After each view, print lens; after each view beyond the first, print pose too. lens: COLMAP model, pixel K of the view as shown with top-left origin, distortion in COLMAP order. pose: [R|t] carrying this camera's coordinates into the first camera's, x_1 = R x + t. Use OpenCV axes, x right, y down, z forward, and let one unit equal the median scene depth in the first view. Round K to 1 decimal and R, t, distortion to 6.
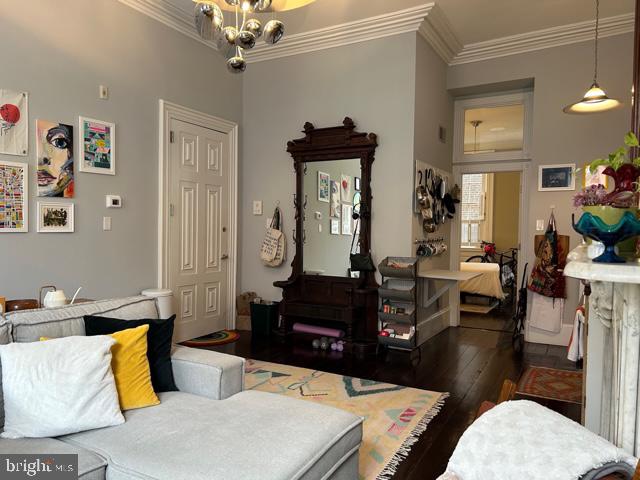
lens RADIAL K [[484.5, 0, 326.2], [0, 484.5, 242.0], [0, 0, 1]] dist [0.058565, -0.062310]
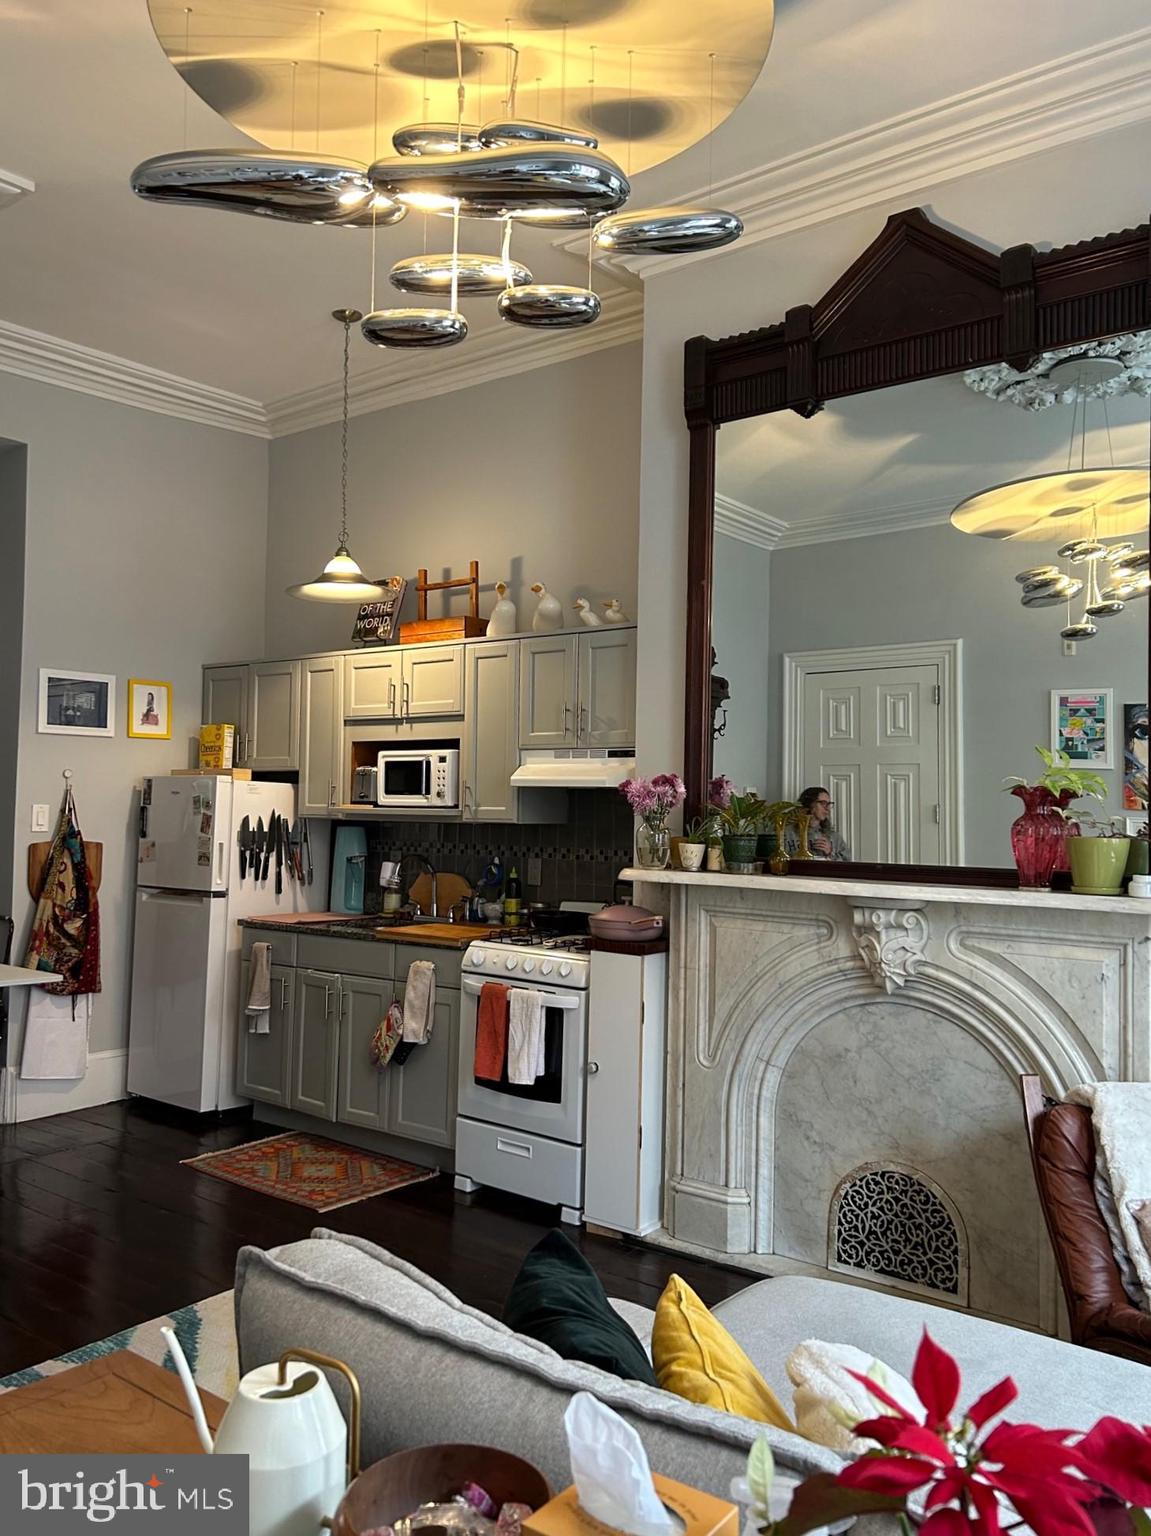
lens RADIAL K [[1167.5, 0, 575.5], [0, 1167.5, 768.0], [0, 0, 1]] dist [0.065464, -0.072711]
pose [[0.138780, 0.036069, 0.989666, -0.614044], [0.011172, 0.999216, -0.037983, -0.045528], [-0.990260, 0.016328, 0.138268, 0.592109]]
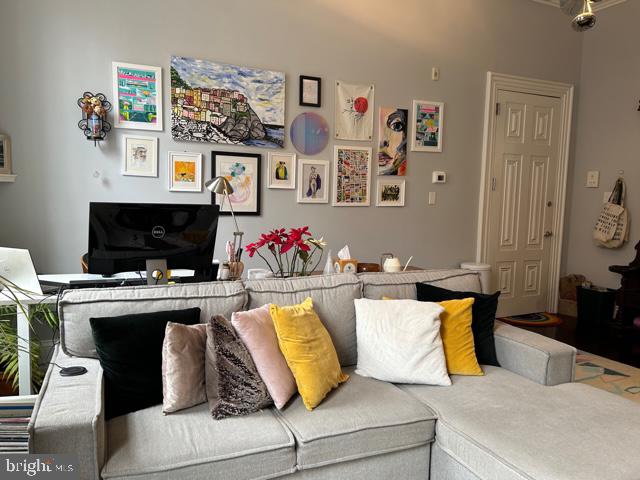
lens RADIAL K [[486.5, 0, 311.0], [0, 486.5, 240.8], [0, 0, 1]] dist [0.065464, -0.072711]
pose [[0.800213, 0.056292, -0.597068, -0.016101], [-0.023194, 0.997745, 0.062983, -0.006314], [0.599267, -0.036551, 0.799714, -0.023536]]
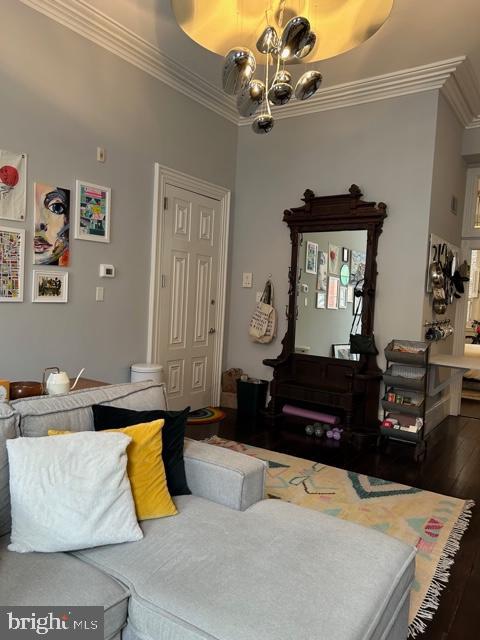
lens RADIAL K [[479.0, 0, 242.7], [0, 479.0, 318.3], [0, 0, 1]] dist [0.052573, -0.059910]
pose [[0.995978, 0.038740, -0.080790, -0.101624], [-0.036909, 0.999029, 0.024039, -0.025083], [0.081642, -0.020960, 0.996441, 0.097118]]
